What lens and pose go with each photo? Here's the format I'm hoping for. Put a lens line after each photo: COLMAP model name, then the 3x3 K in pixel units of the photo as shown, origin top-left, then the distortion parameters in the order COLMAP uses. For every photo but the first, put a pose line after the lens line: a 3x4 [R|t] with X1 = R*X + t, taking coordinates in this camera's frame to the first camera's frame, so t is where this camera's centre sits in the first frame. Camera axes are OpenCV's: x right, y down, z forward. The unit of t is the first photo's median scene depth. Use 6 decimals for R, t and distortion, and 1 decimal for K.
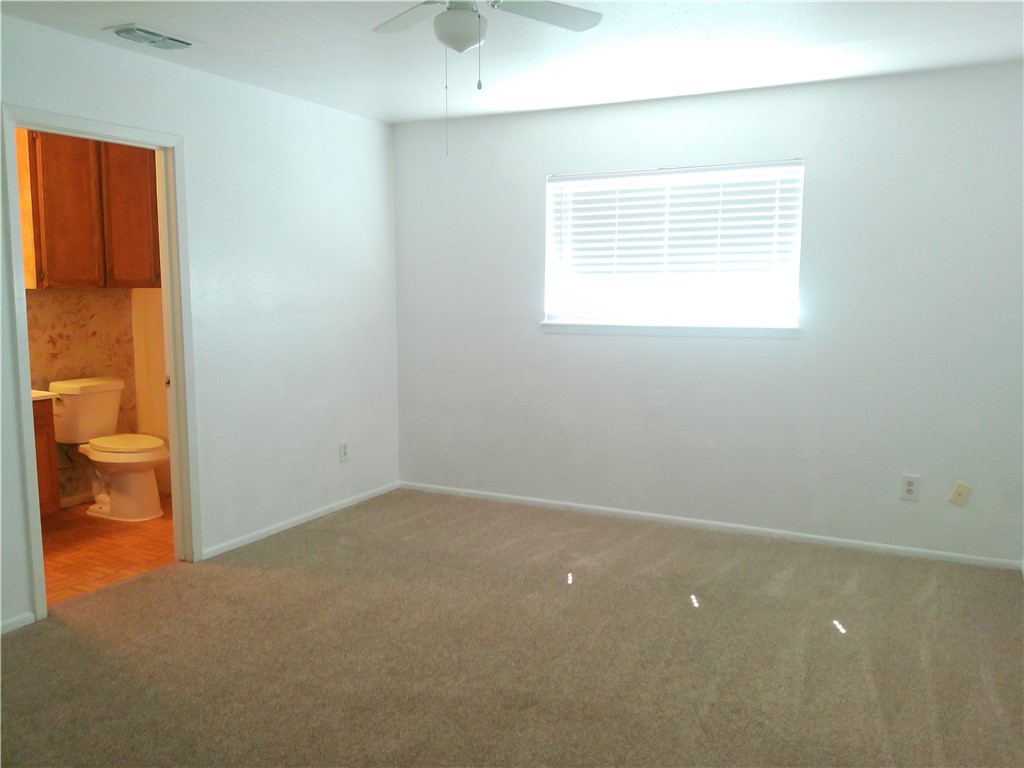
lens RADIAL K [[848.4, 0, 507.5], [0, 848.4, 378.8], [0, 0, 1]] dist [0.011166, 0.011820]
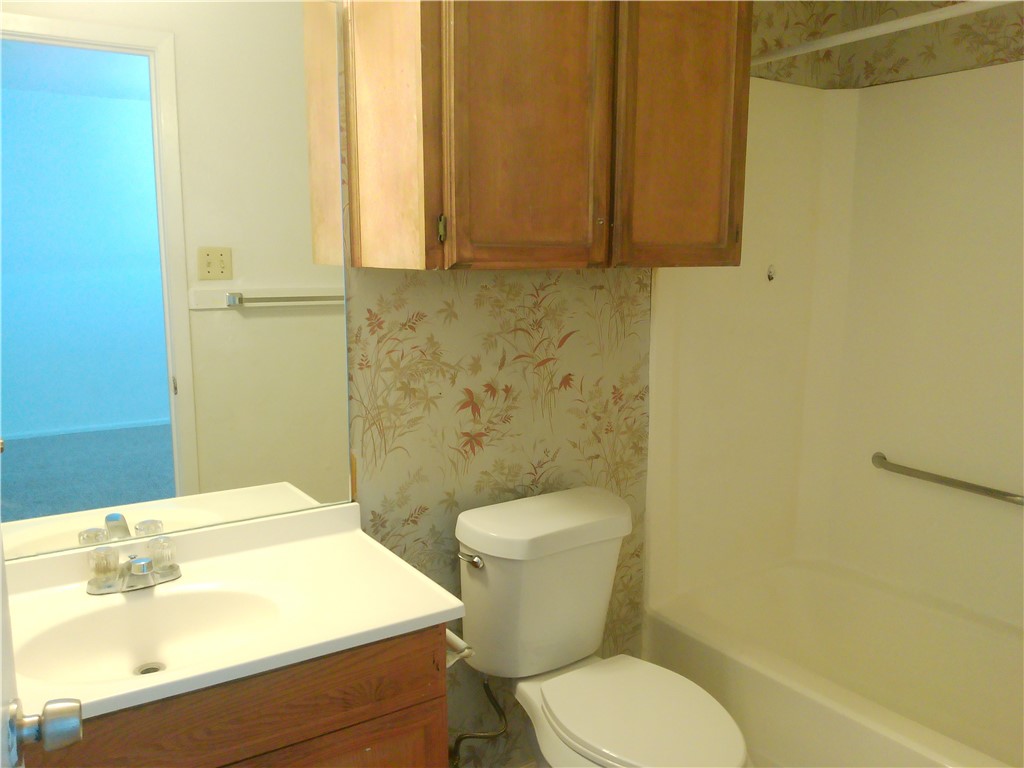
lens RADIAL K [[848.4, 0, 512.2], [0, 848.4, 387.0], [0, 0, 1]] dist [0.011166, 0.011820]
pose [[0.878803, 0.074367, -0.471354, -0.332162], [-0.056123, 0.997034, 0.052668, -0.072391], [0.473873, -0.019831, 0.880370, 0.660754]]
